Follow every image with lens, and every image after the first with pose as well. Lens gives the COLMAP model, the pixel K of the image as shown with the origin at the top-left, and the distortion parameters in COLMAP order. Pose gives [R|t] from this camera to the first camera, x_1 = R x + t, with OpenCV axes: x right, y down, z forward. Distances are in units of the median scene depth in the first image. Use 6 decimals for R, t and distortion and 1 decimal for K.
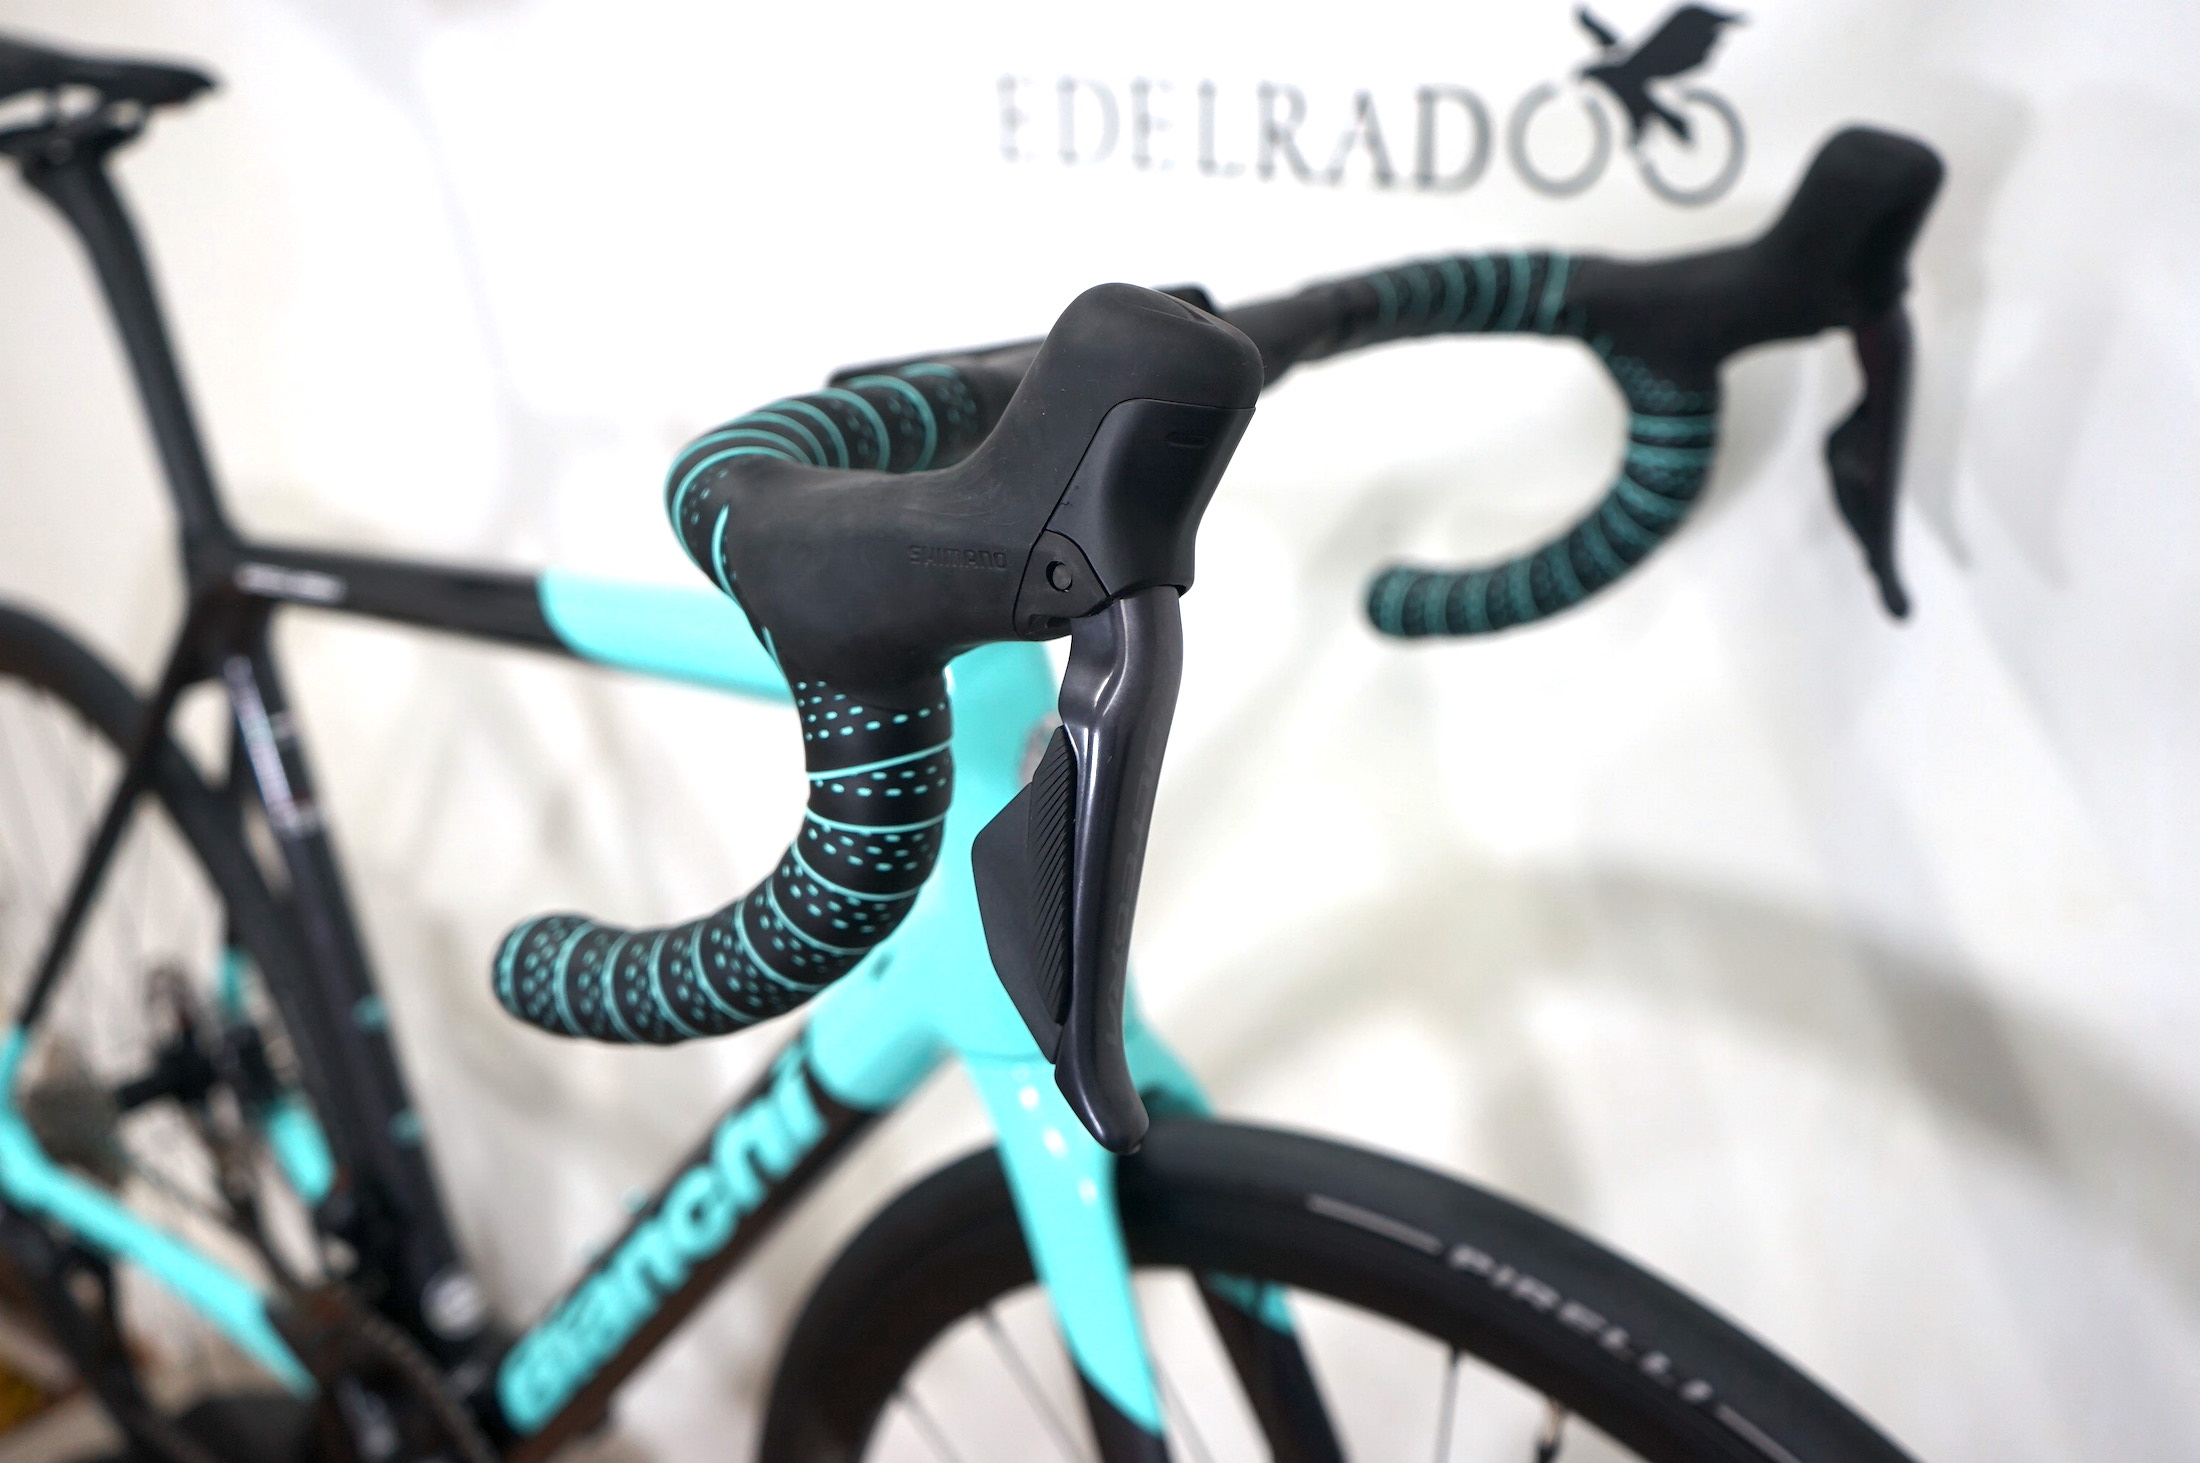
lens RADIAL K [[2154.2, 0, 1100.0], [0, 2154.2, 731.5], [0, 0, 1]] dist [0.004473, 0.000860]
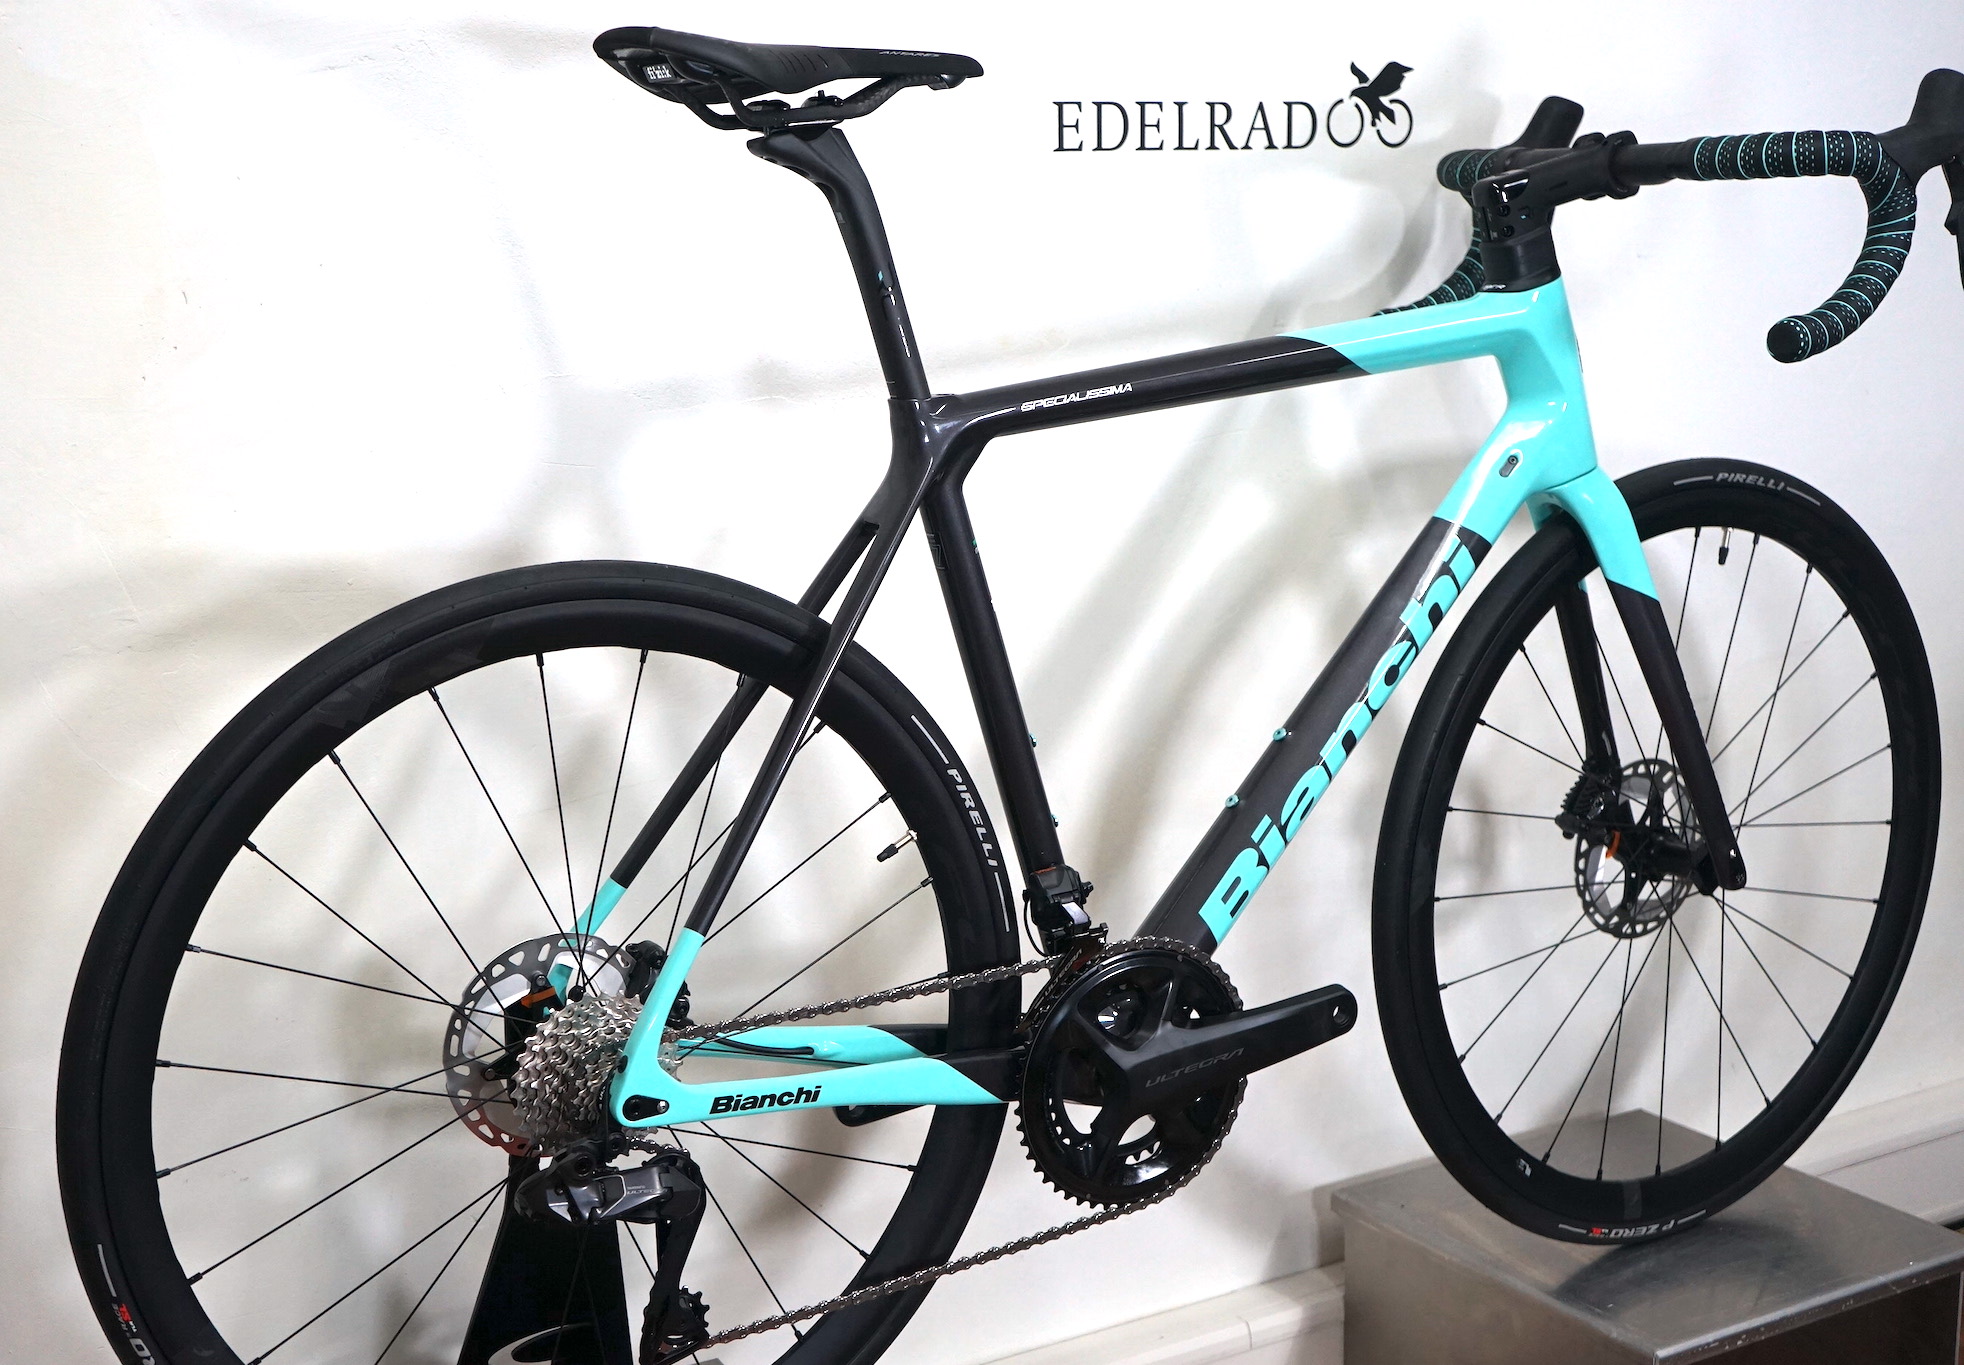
lens RADIAL K [[2473.4, 0, 871.6], [0, 2473.4, 730.3], [0, 0, 1]] dist [0.004528, 0.007503]
pose [[0.340668, -0.177409, 0.923294, -2.475970], [0.341073, 0.938457, 0.054477, 0.006237], [-0.876136, 0.296352, 0.380211, 0.665547]]
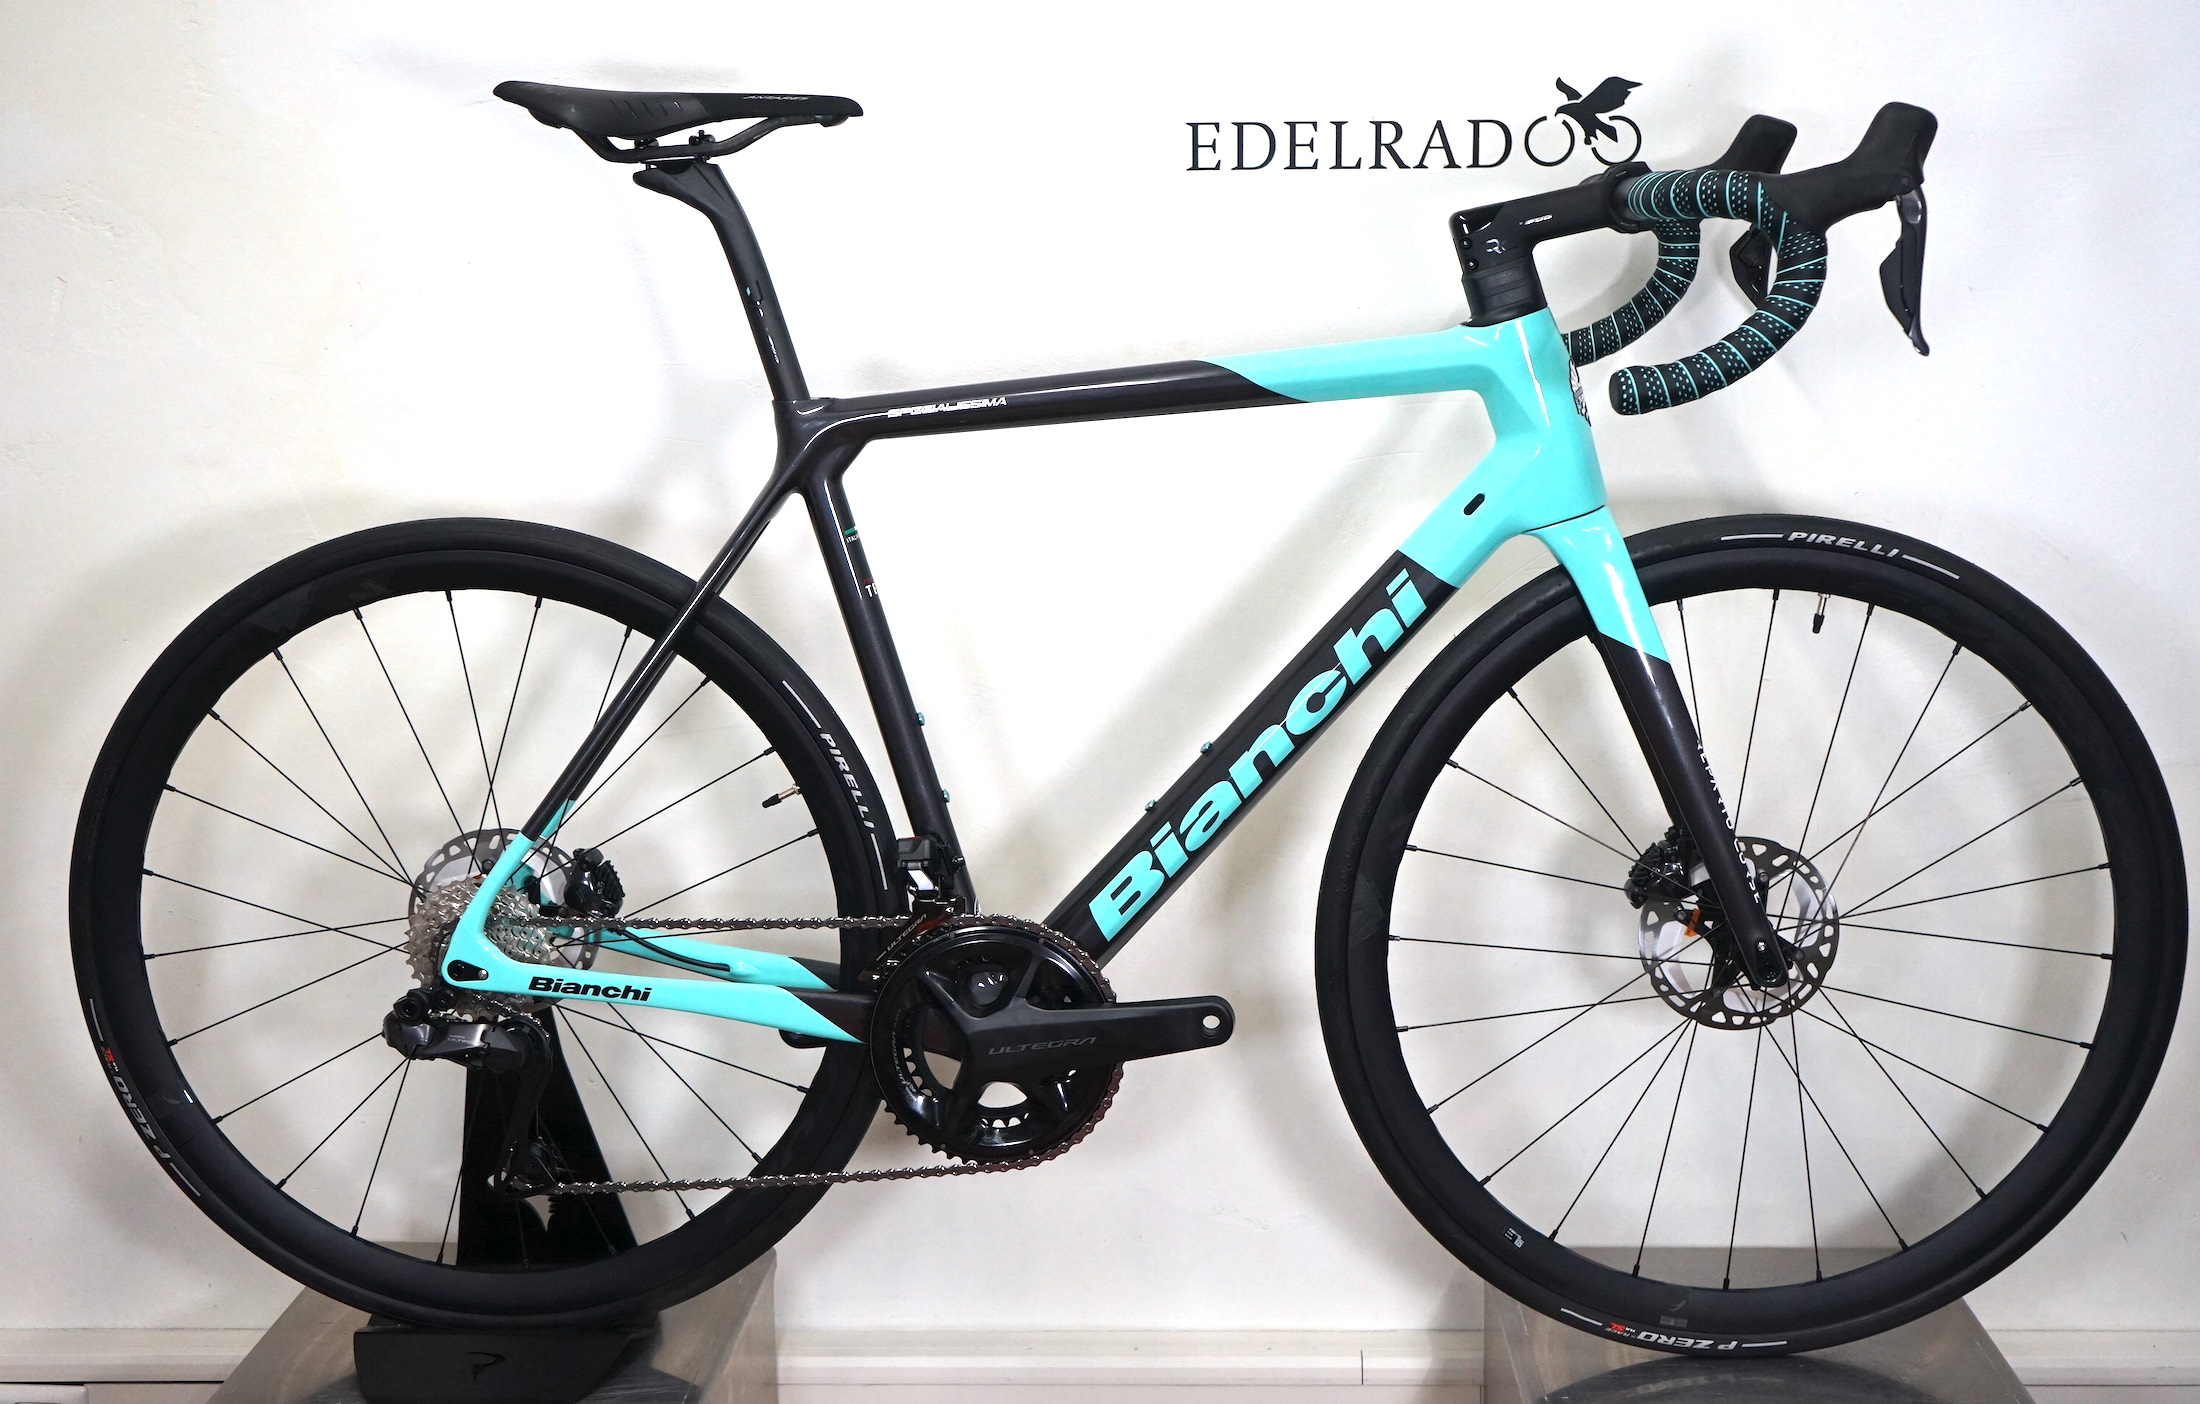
lens RADIAL K [[2789.3, 0, 1104.3], [0, 2789.3, 725.8], [0, 0, 1]] dist [-0.004230, 0.029957]
pose [[0.776916, -0.106636, 0.620508, -1.953619], [0.210087, 0.972975, -0.095834, 0.472136], [-0.593520, 0.204816, 0.778322, -0.784854]]
